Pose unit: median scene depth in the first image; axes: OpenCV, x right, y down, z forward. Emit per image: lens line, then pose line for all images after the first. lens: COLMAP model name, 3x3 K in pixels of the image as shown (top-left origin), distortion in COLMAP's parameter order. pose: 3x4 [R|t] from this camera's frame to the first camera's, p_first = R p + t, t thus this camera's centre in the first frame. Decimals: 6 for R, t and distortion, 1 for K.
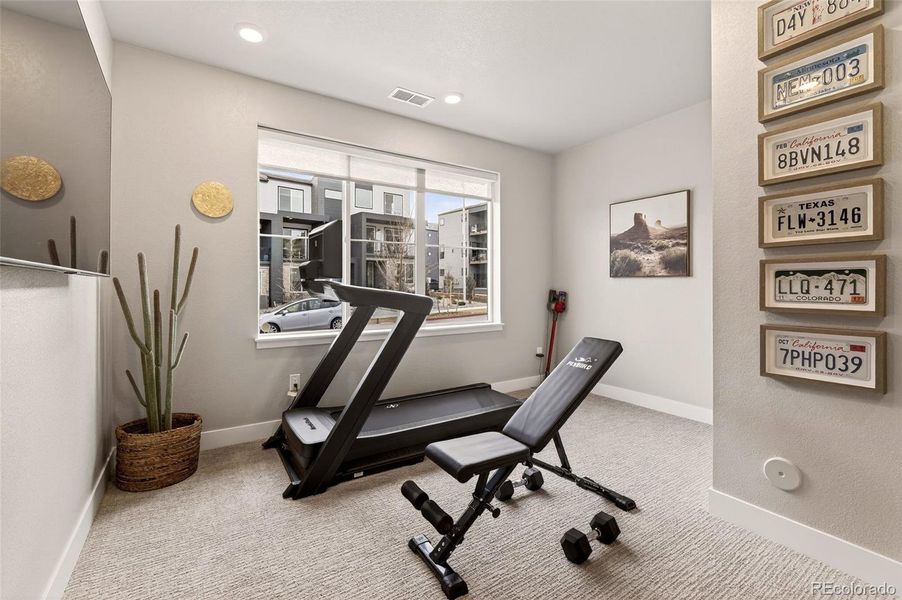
lens RADIAL K [[396.0, 0, 444.1], [0, 396.0, 294.6], [0, 0, 1]] dist [-0.008637, 0.002452]
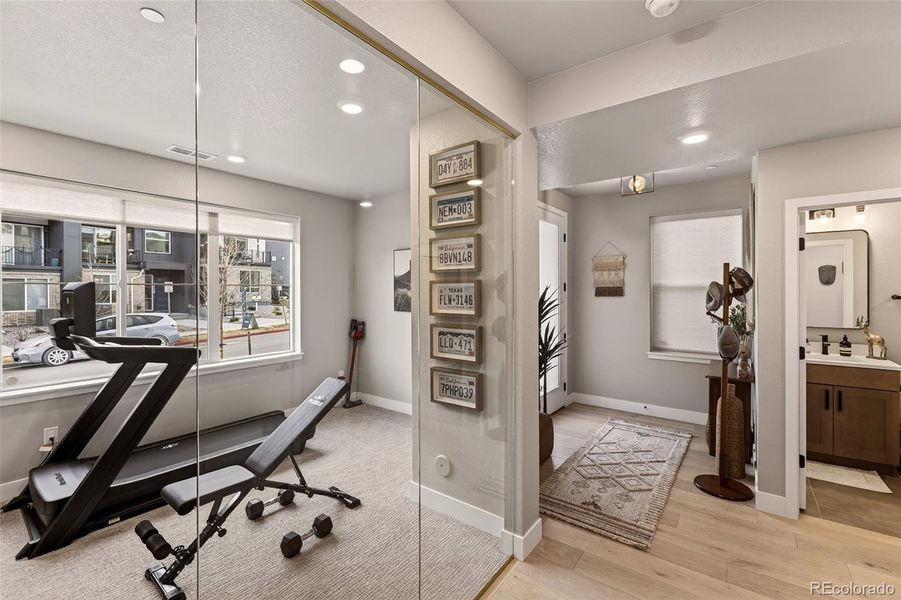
lens RADIAL K [[395.6, 0, 454.7], [0, 395.6, 293.9], [0, 0, 1]] dist [-0.008637, 0.002452]
pose [[0.936826, -0.006258, 0.349739, 0.316350], [0.008381, 0.999954, -0.004559, -0.165782], [-0.349695, 0.007202, 0.936836, -0.368481]]
